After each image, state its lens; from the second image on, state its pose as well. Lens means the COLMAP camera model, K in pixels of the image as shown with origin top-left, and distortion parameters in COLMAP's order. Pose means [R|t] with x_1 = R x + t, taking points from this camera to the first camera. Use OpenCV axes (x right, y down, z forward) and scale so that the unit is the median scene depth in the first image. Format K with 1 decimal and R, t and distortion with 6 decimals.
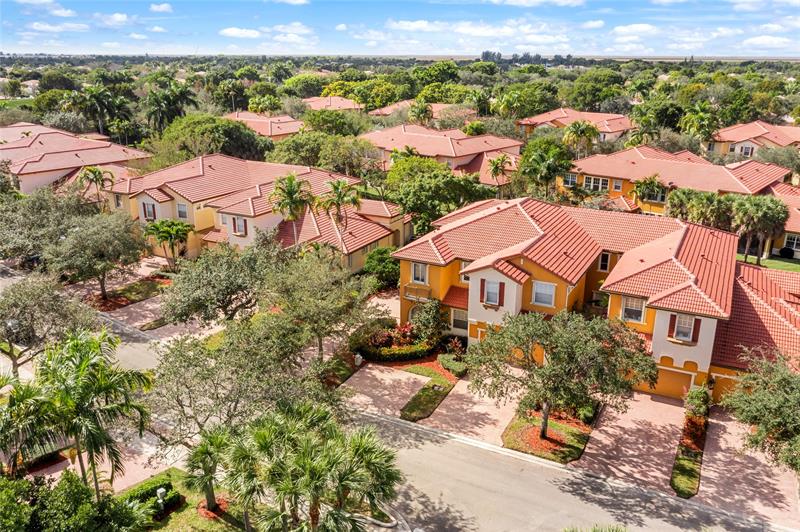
lens RADIAL K [[643.2, 0, 400.0], [0, 643.2, 266.0], [0, 0, 1]] dist [-0.020534, -0.001607]
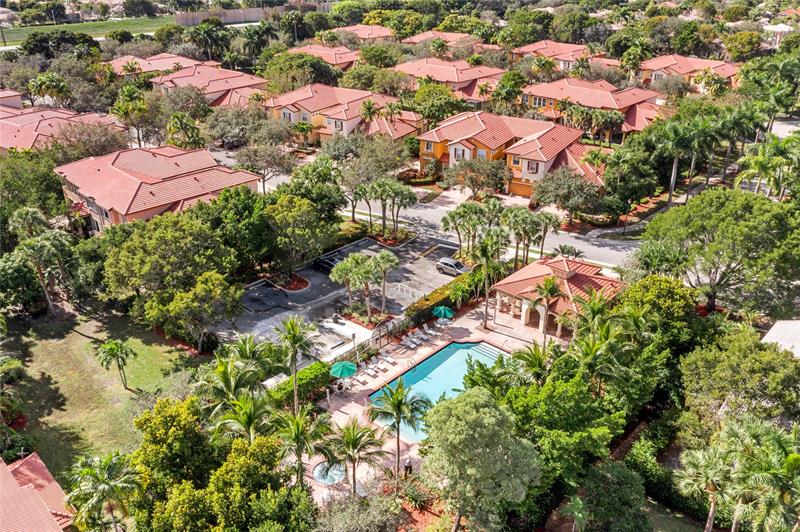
lens RADIAL K [[643.2, 0, 400.0], [0, 643.2, 266.0], [0, 0, 1]] dist [-0.020534, -0.001607]
pose [[0.999074, 0.014193, -0.040623, 0.026835], [-0.008178, 0.989461, 0.144567, 0.099800], [0.042247, -0.144101, 0.988661, -1.260219]]
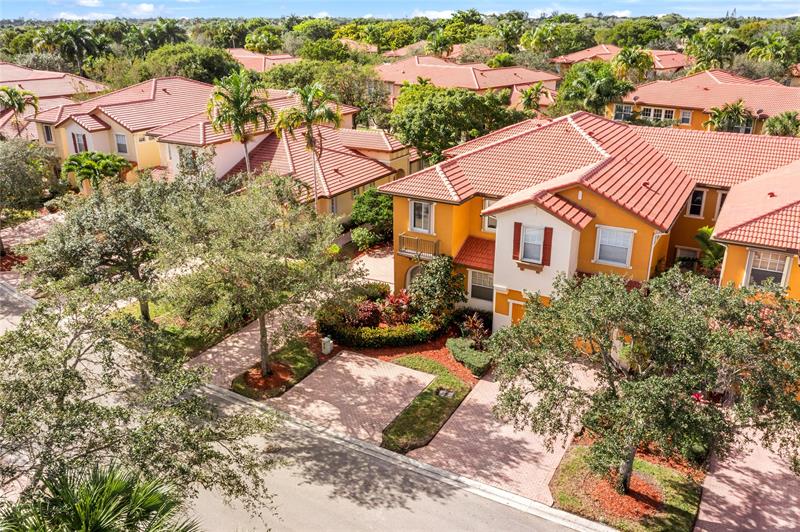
lens RADIAL K [[643.2, 0, 400.0], [0, 643.2, 266.0], [0, 0, 1]] dist [-0.020534, -0.001607]
pose [[0.999356, 0.005966, -0.035391, 0.032590], [-0.004175, 0.998717, 0.050467, 0.029150], [0.035647, -0.050287, 0.998098, 0.332305]]
